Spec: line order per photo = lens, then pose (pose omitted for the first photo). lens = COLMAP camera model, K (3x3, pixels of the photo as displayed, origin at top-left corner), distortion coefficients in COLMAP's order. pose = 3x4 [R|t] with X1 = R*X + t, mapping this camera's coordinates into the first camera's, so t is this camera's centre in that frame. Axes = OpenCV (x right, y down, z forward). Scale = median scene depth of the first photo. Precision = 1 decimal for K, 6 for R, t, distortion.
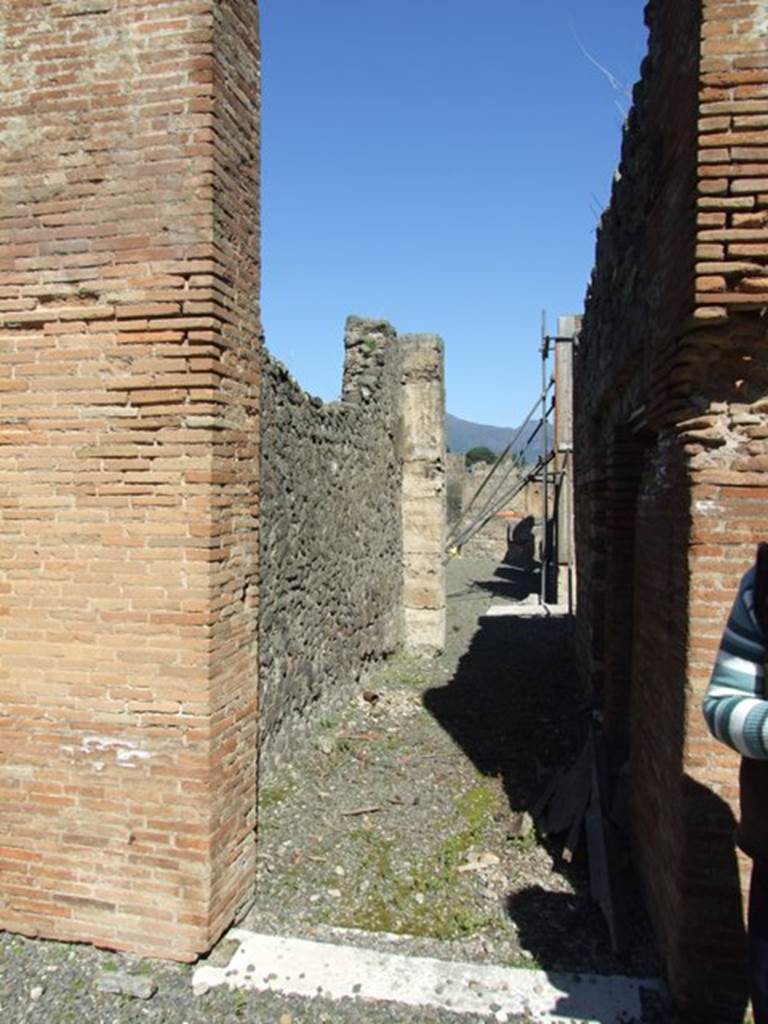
lens RADIAL K [[814.8, 0, 384.0], [0, 814.8, 511.4], [0, 0, 1]] dist [-0.062762, 0.059765]
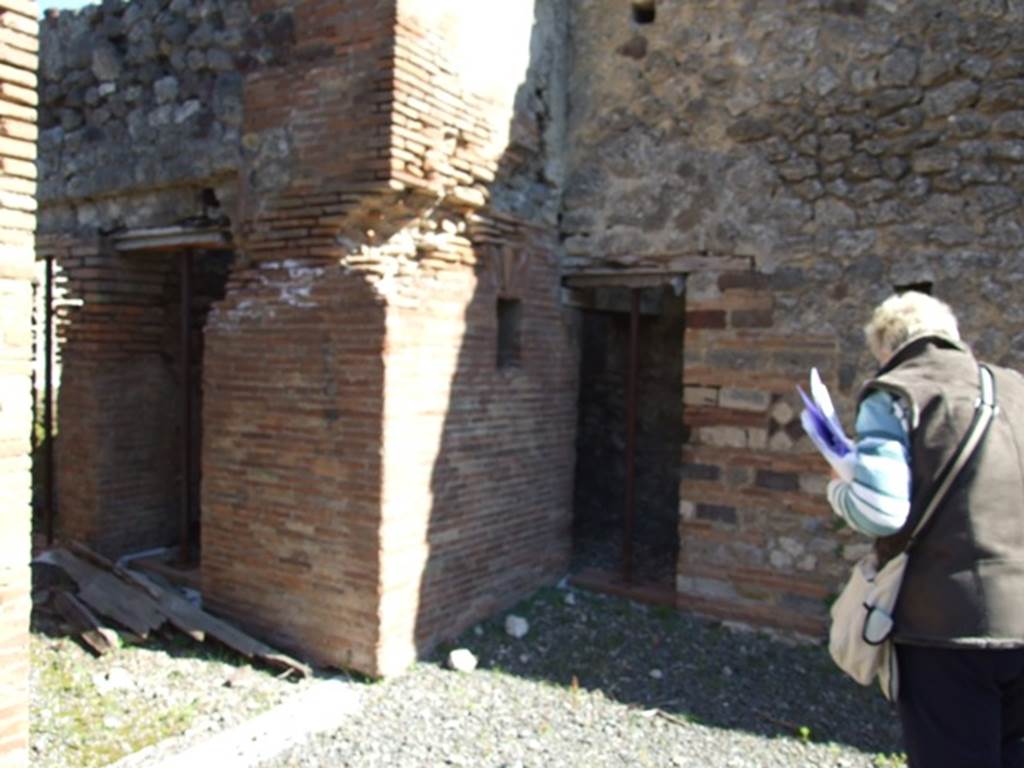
lens RADIAL K [[814.8, 0, 512.0], [0, 814.8, 382.6], [0, 0, 1]] dist [-0.062762, 0.059765]
pose [[0.356115, -0.047727, 0.933223, -0.886298], [-0.002118, 0.998651, 0.051882, 0.028732], [-0.934440, -0.020452, 0.355533, 0.291267]]
